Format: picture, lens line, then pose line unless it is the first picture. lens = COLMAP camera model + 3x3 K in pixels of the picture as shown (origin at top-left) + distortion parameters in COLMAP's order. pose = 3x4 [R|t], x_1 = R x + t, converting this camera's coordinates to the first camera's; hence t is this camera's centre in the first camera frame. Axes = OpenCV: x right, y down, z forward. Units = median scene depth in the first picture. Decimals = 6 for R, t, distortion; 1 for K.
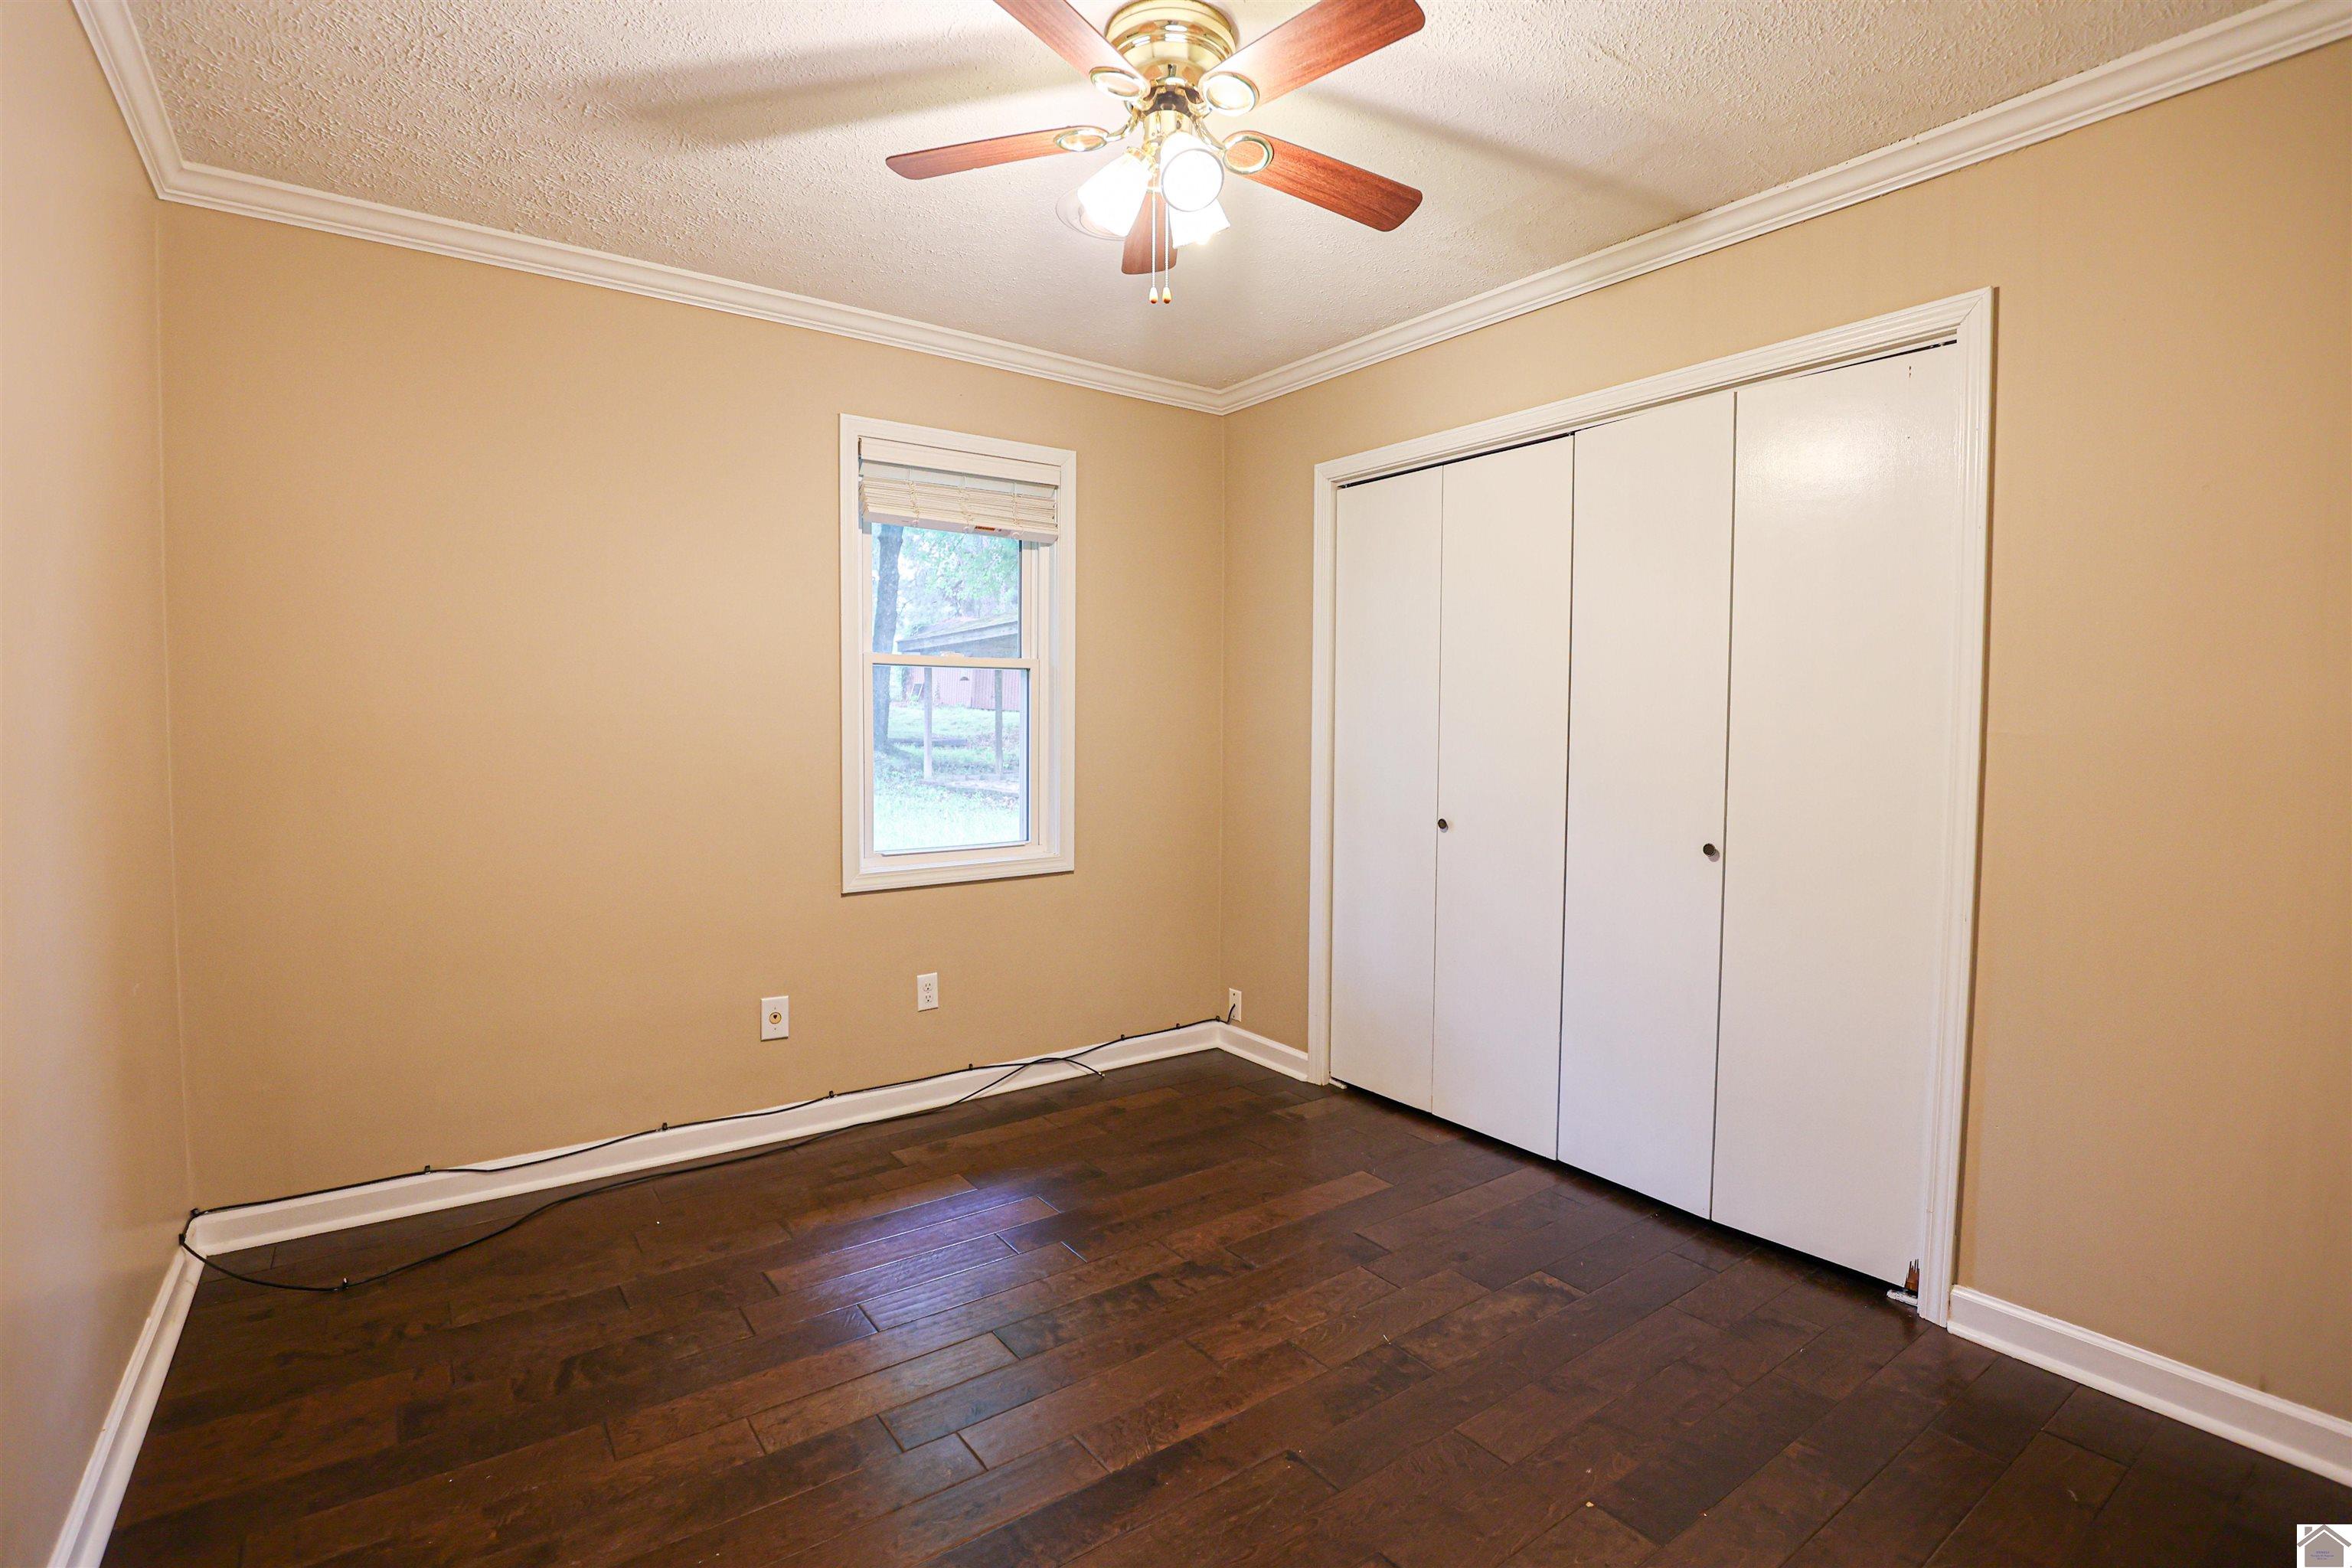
lens RADIAL K [[1083.4, 0, 1161.1], [0, 1083.4, 781.0], [0, 0, 1]] dist [-0.029095, 0.000444]
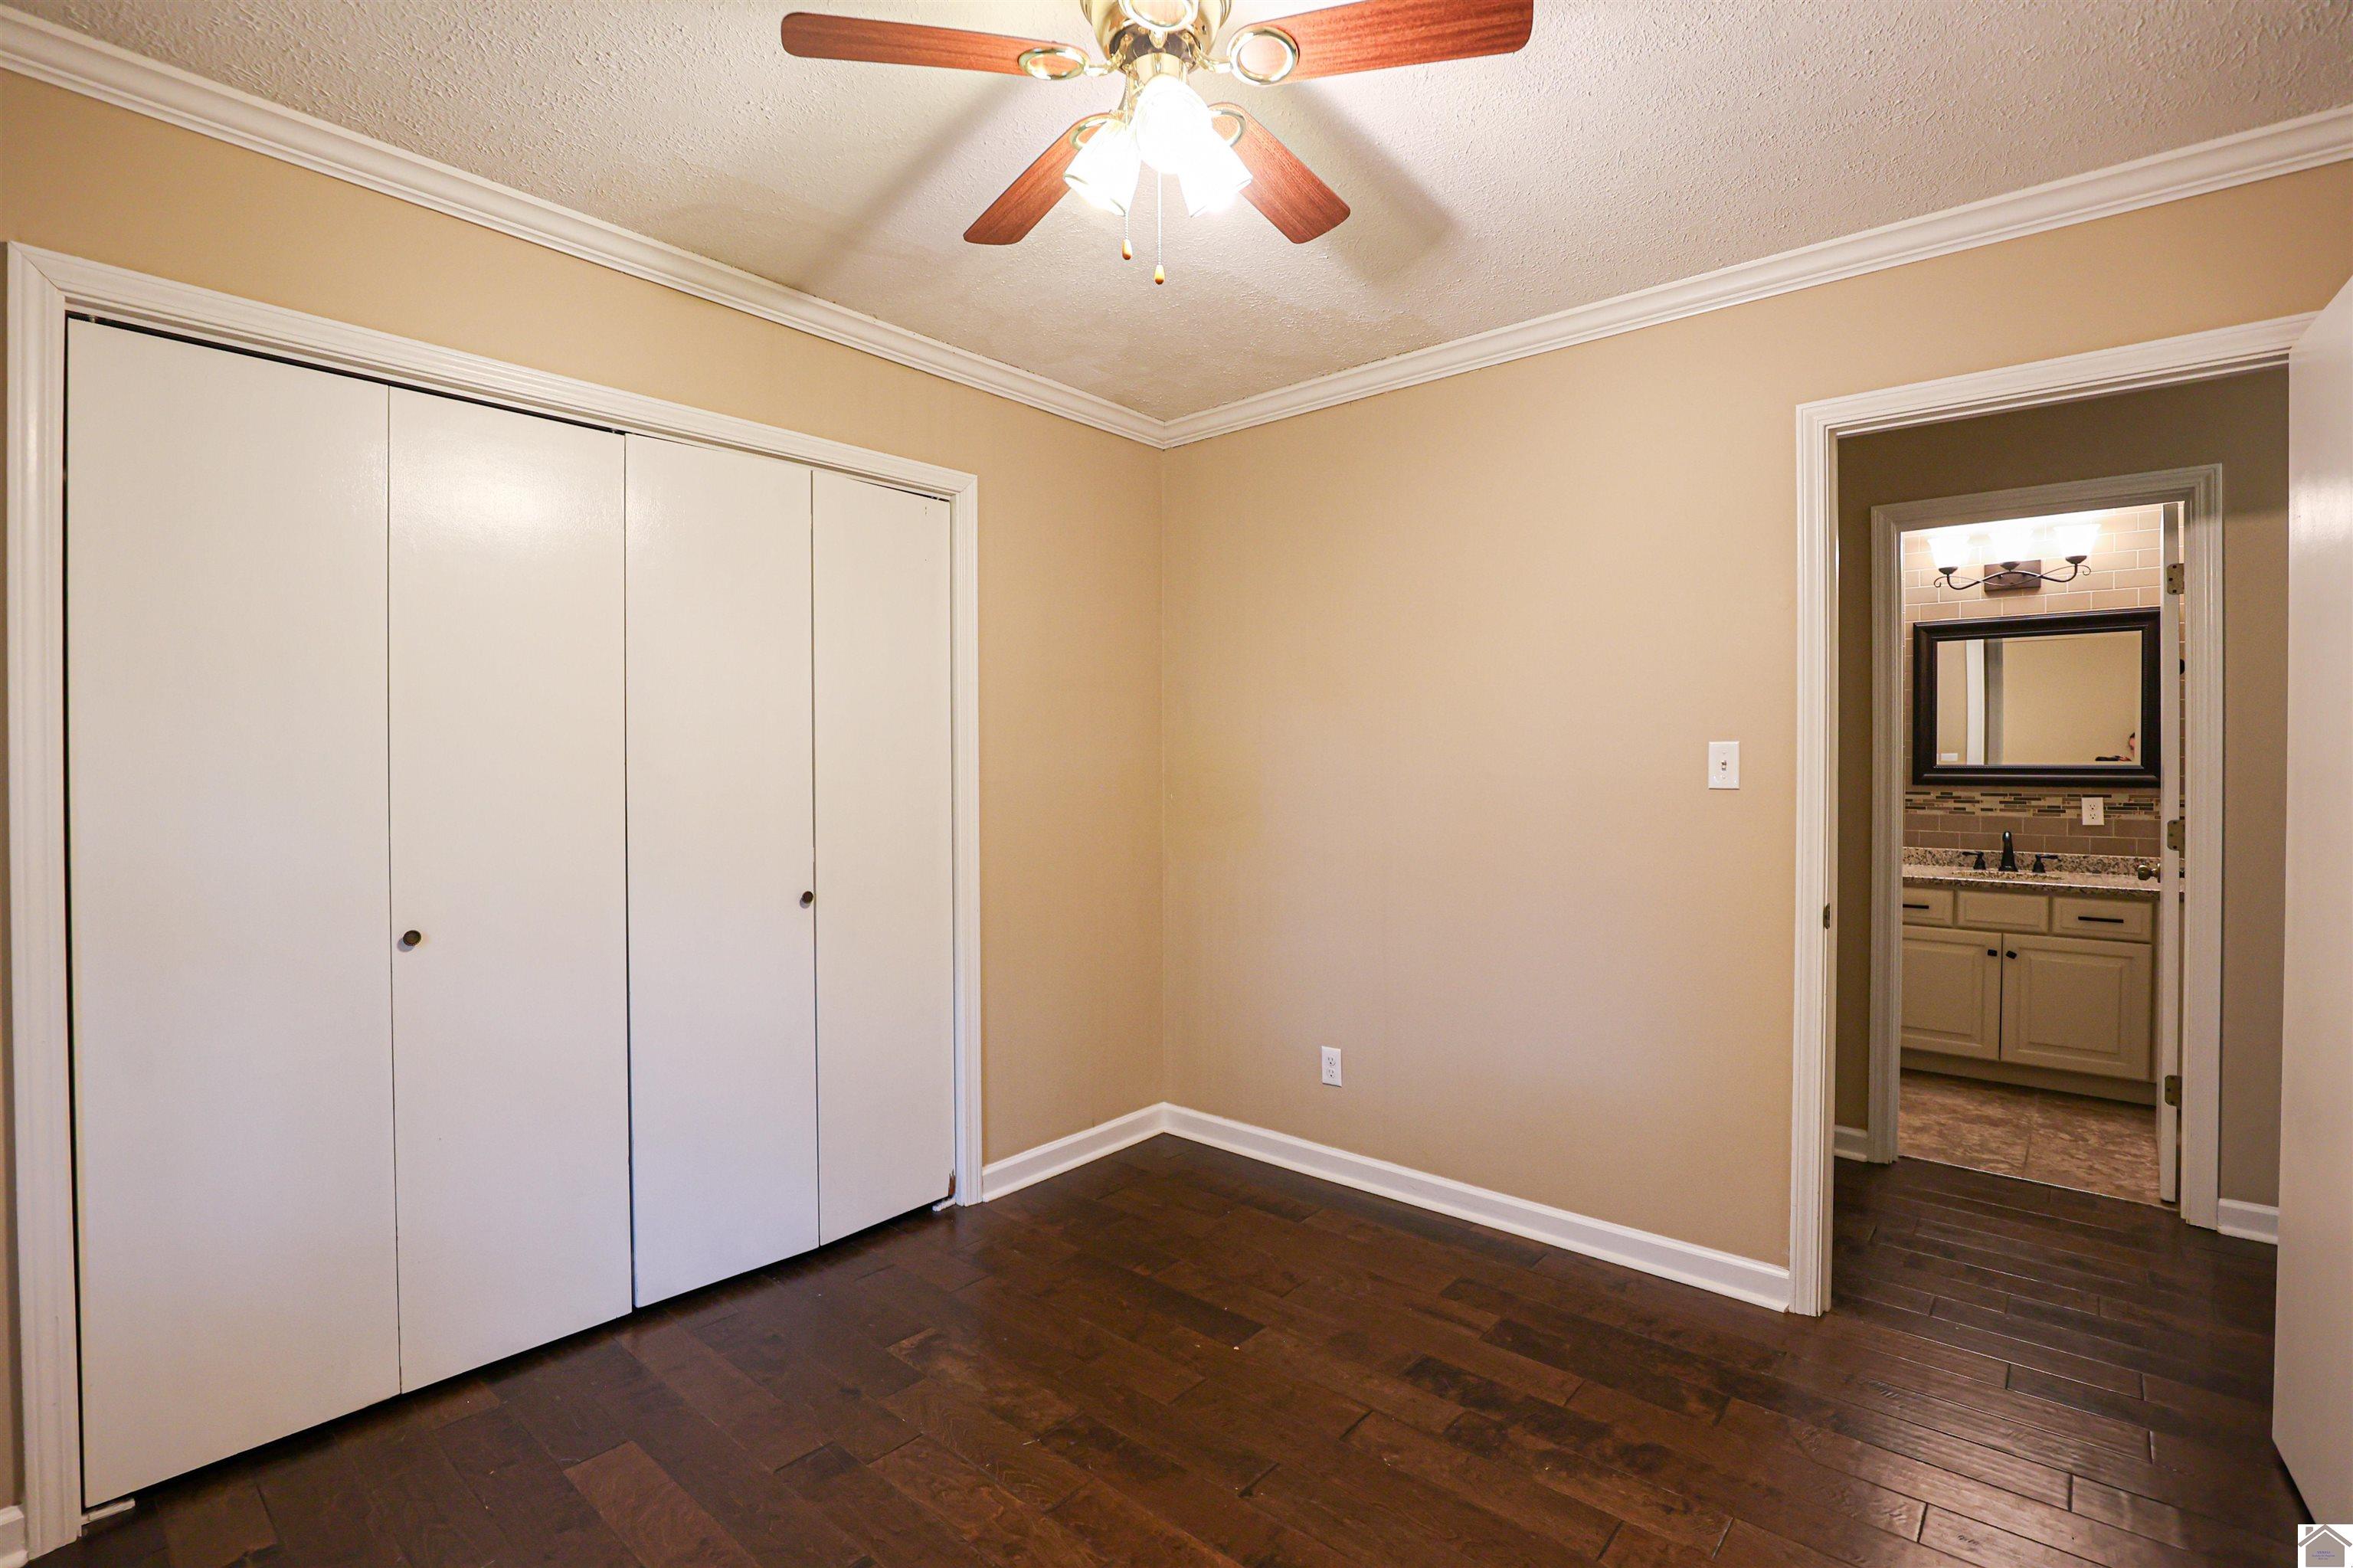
lens RADIAL K [[1100.5, 0, 1179.9], [0, 1100.5, 768.5], [0, 0, 1]] dist [-0.020060, 0.000379]
pose [[-0.235137, -0.015439, 0.971840, -0.674479], [0.052099, 0.998236, 0.028464, -0.079187], [-0.970565, 0.057324, -0.233918, 0.974095]]
